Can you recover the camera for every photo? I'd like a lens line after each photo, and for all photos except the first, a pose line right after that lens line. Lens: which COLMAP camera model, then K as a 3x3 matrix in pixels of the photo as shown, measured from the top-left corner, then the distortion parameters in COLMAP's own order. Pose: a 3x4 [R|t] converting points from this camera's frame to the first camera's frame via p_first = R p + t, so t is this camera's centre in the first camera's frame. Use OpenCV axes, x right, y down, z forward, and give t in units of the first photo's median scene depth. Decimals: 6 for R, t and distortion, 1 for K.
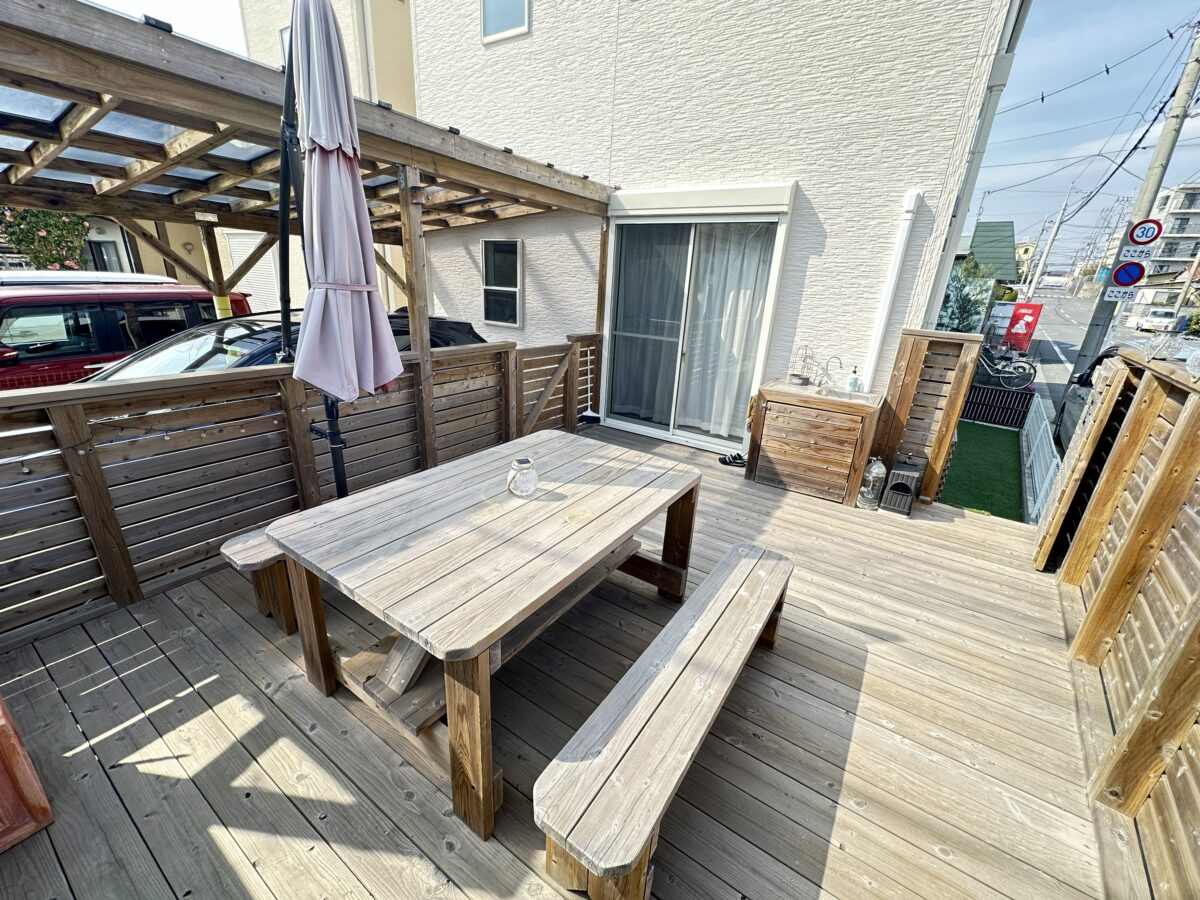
lens RADIAL K [[476.7, 0, 599.1], [0, 476.7, 449.9], [0, 0, 1]] dist [-0.002739, 0.000811]
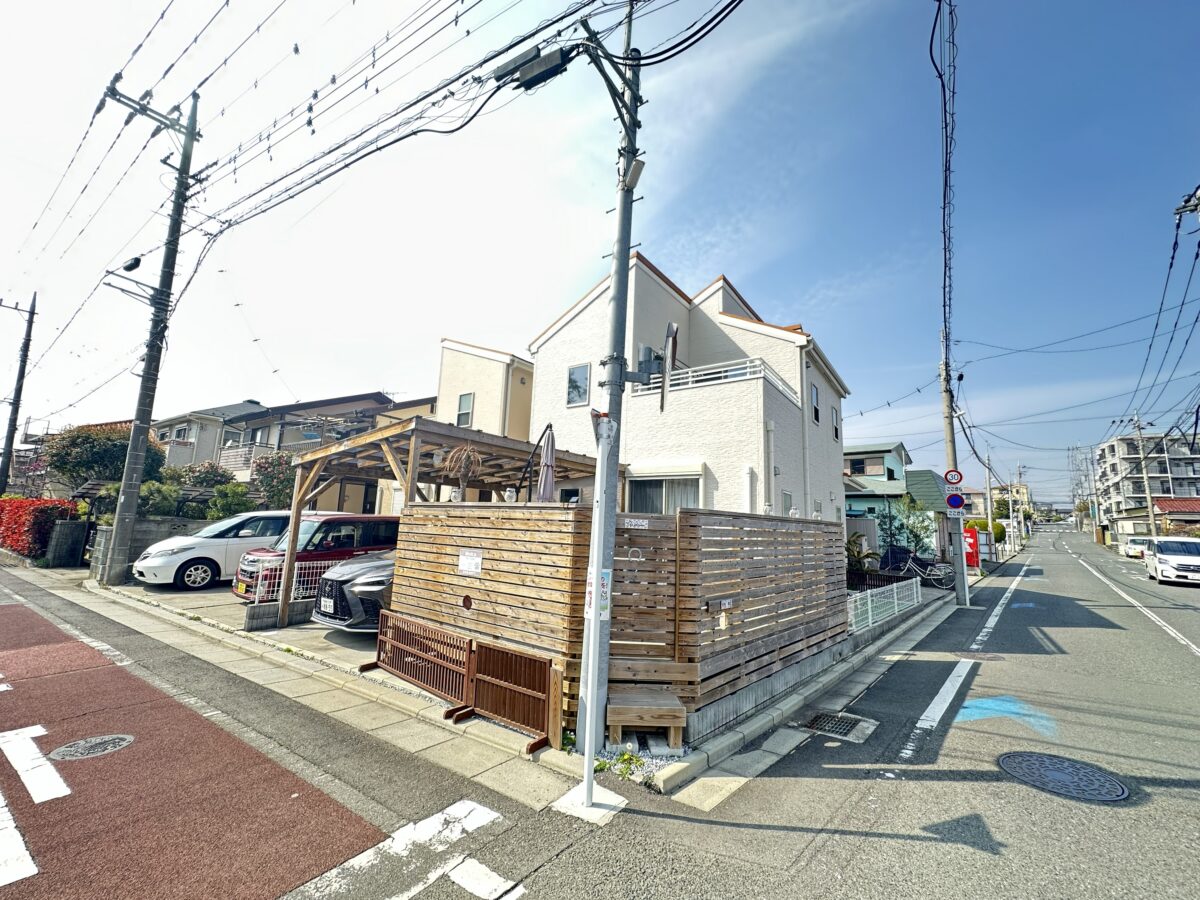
lens RADIAL K [[476.7, 0, 599.1], [0, 476.7, 449.9], [0, 0, 1]] dist [-0.002739, 0.000811]
pose [[0.998989, -0.022792, -0.038741, -0.010910], [0.001439, 0.877678, -0.479248, 0.417320], [0.044925, 0.478708, 0.876824, -0.915307]]
